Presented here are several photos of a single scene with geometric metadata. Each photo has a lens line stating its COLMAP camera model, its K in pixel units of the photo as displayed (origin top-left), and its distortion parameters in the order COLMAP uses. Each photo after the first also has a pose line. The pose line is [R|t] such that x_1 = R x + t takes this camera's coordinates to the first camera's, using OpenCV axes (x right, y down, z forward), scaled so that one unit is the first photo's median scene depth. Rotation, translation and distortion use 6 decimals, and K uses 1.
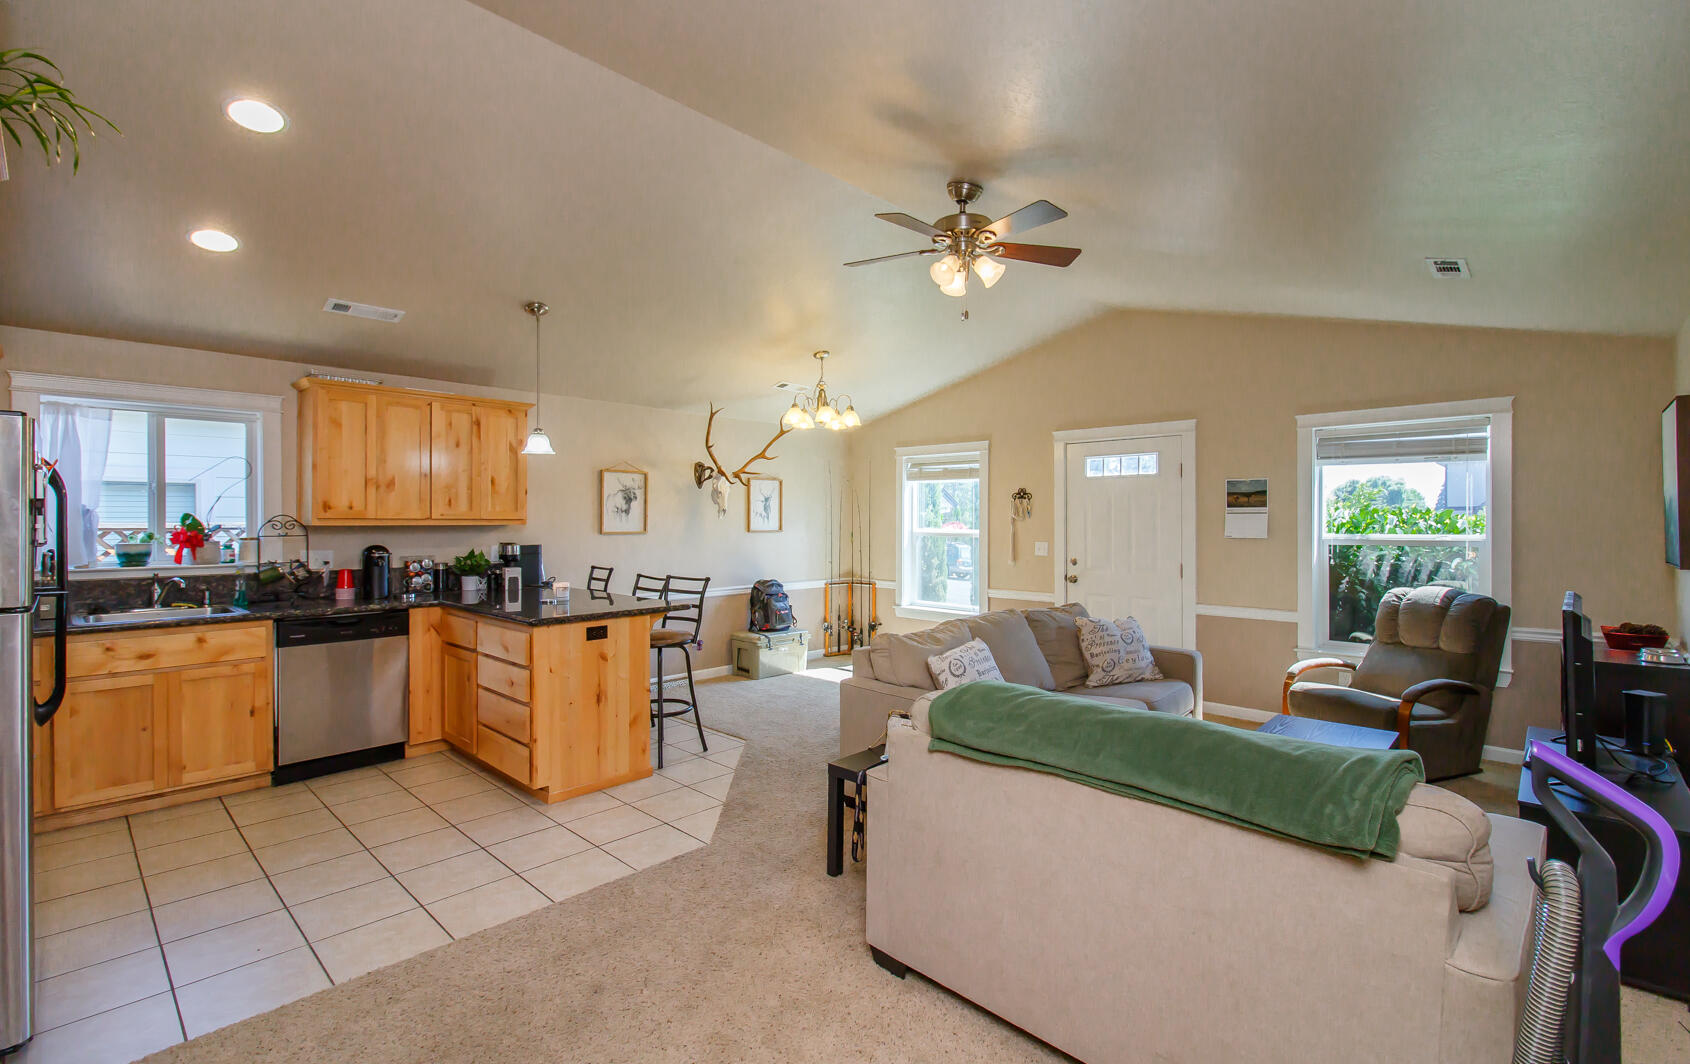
lens RADIAL K [[759.5, 0, 845.0], [0, 759.5, 532.0], [0, 0, 1]] dist [0.001064, 0.000166]
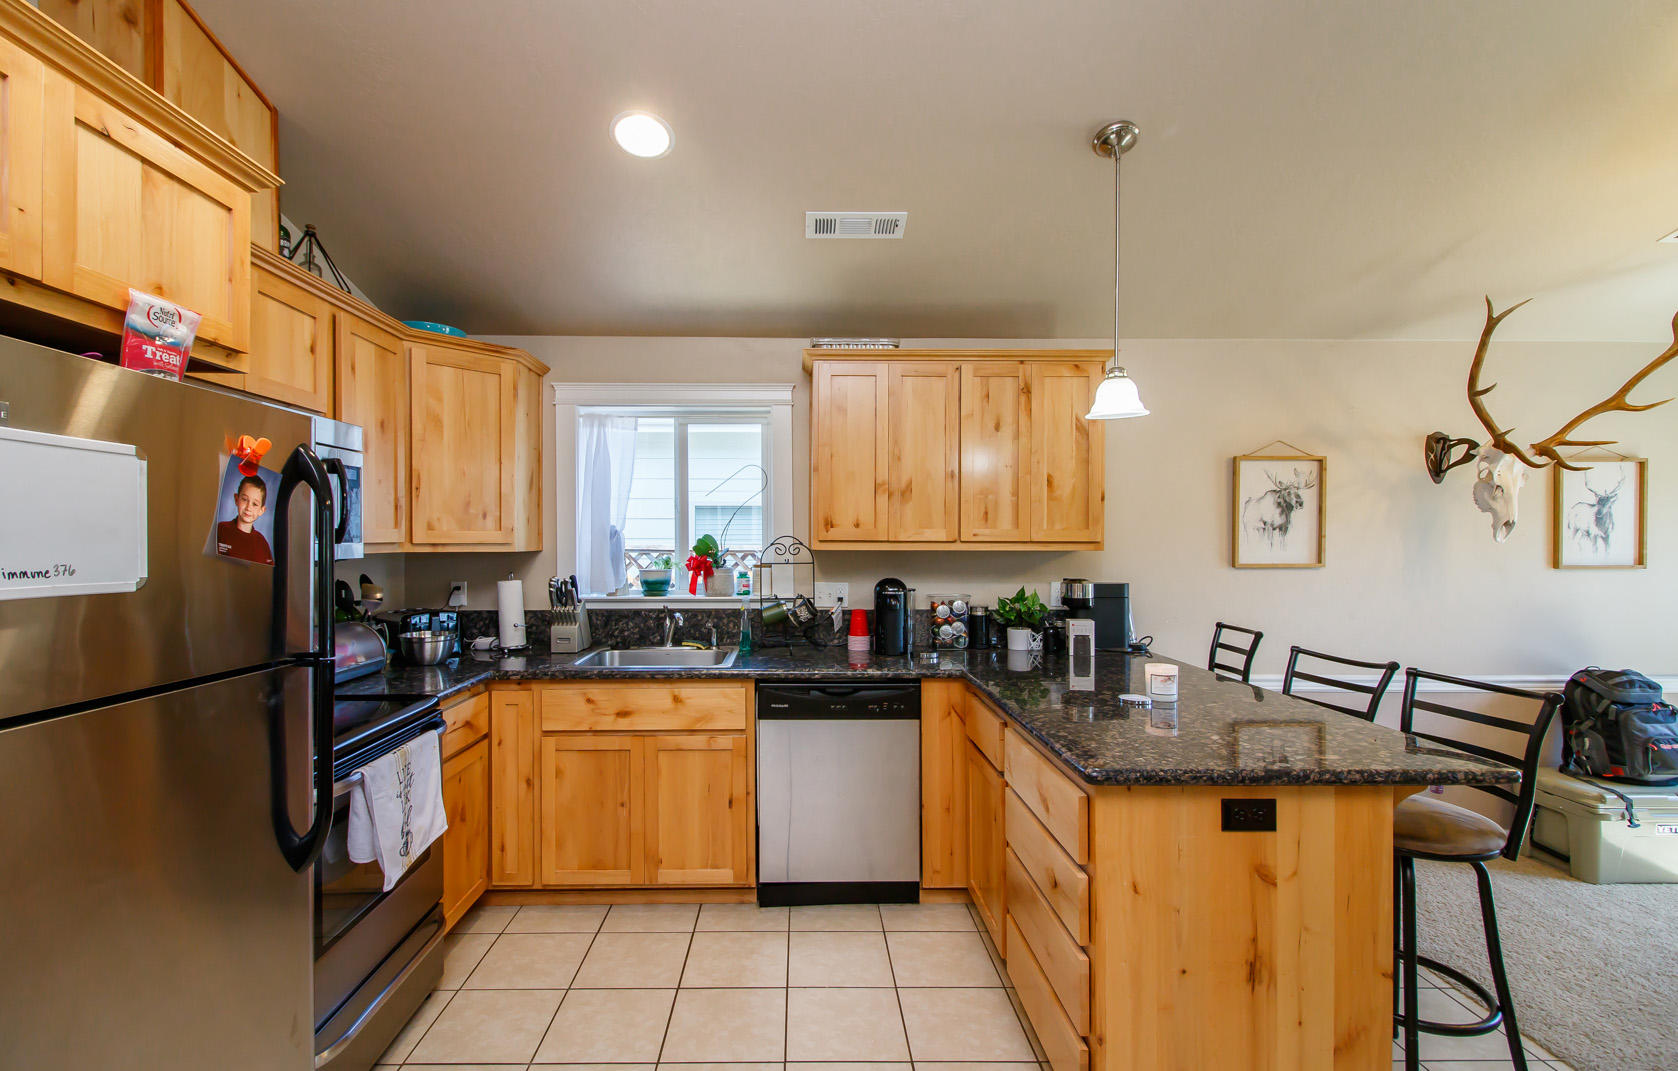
lens RADIAL K [[763.6, 0, 808.0], [0, 763.6, 537.8], [0, 0, 1]] dist [0.020245, -0.013353]
pose [[0.700613, -0.003335, -0.713534, -0.156650], [-0.012158, 0.999788, -0.016611, -0.007320], [0.713438, 0.020313, 0.700424, 0.426136]]
